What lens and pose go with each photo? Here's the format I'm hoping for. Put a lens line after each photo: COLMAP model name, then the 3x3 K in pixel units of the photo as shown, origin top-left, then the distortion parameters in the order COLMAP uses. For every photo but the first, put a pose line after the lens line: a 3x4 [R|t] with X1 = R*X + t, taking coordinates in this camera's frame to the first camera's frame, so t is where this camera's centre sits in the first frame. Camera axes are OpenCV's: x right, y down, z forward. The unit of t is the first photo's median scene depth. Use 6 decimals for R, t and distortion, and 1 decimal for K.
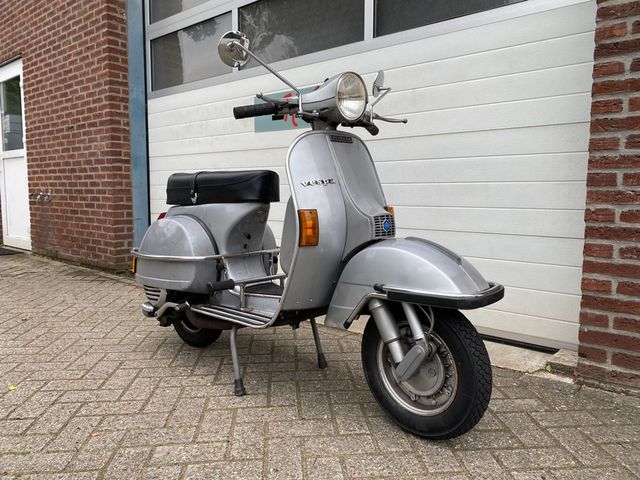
lens RADIAL K [[491.5, 0, 317.2], [0, 491.5, 243.7], [0, 0, 1]] dist [0.031666, -0.034854]
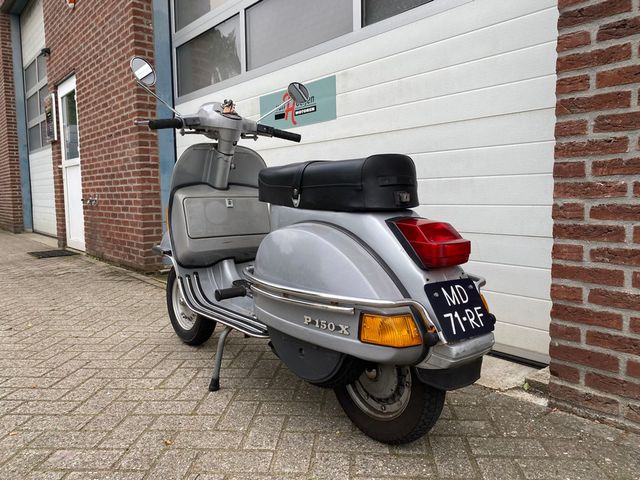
lens RADIAL K [[491.5, 0, 316.4], [0, 491.5, 241.8], [0, 0, 1]] dist [0.031666, -0.034854]
pose [[0.986372, -0.003833, -0.164484, 0.236838], [0.002893, 0.999978, -0.005953, -0.000558], [0.164504, 0.005396, 0.986362, 0.068239]]
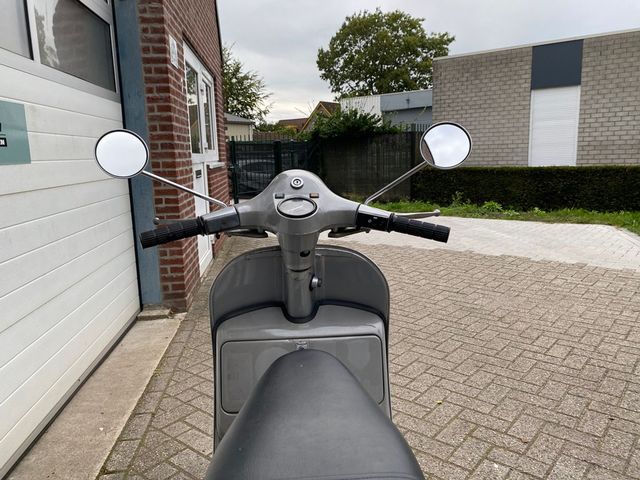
lens RADIAL K [[491.5, 0, 320.0], [0, 491.5, 244.0], [0, 0, 1]] dist [0.031666, -0.034854]
pose [[-0.725448, -0.115414, 0.678531, -1.039004], [0.088312, 0.962083, 0.258064, -0.388683], [-0.682588, 0.247134, -0.687749, 1.708127]]
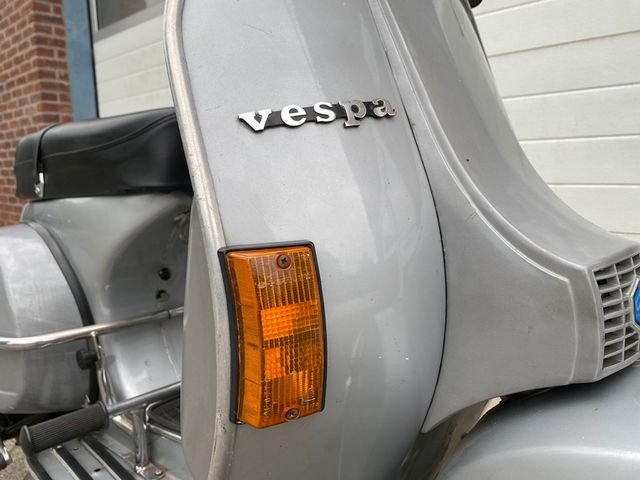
lens RADIAL K [[491.5, 0, 317.8], [0, 491.5, 236.2], [0, 0, 1]] dist [0.031666, -0.034854]
pose [[0.999000, -0.027490, -0.035269, 0.005638], [0.028902, 0.998775, 0.040167, -0.056968], [0.034121, -0.041146, 0.998570, 0.557385]]
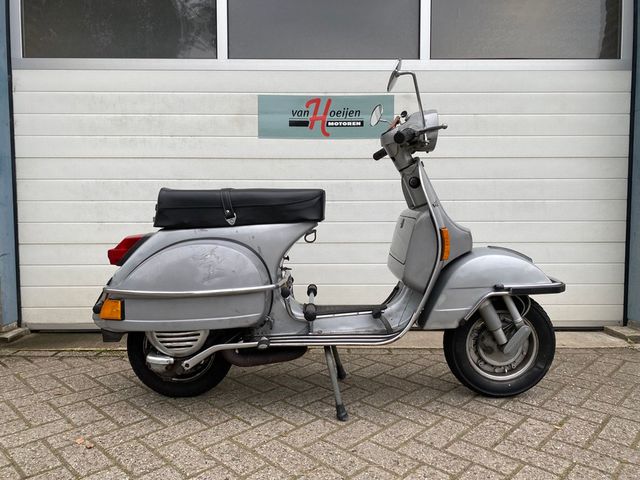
lens RADIAL K [[491.5, 0, 321.2], [0, 491.5, 239.9], [0, 0, 1]] dist [0.031666, -0.034854]
pose [[0.745312, -0.053914, 0.664533, -0.983040], [0.074678, 0.997204, -0.002852, -0.073306], [-0.662521, 0.051752, 0.747254, 0.523009]]
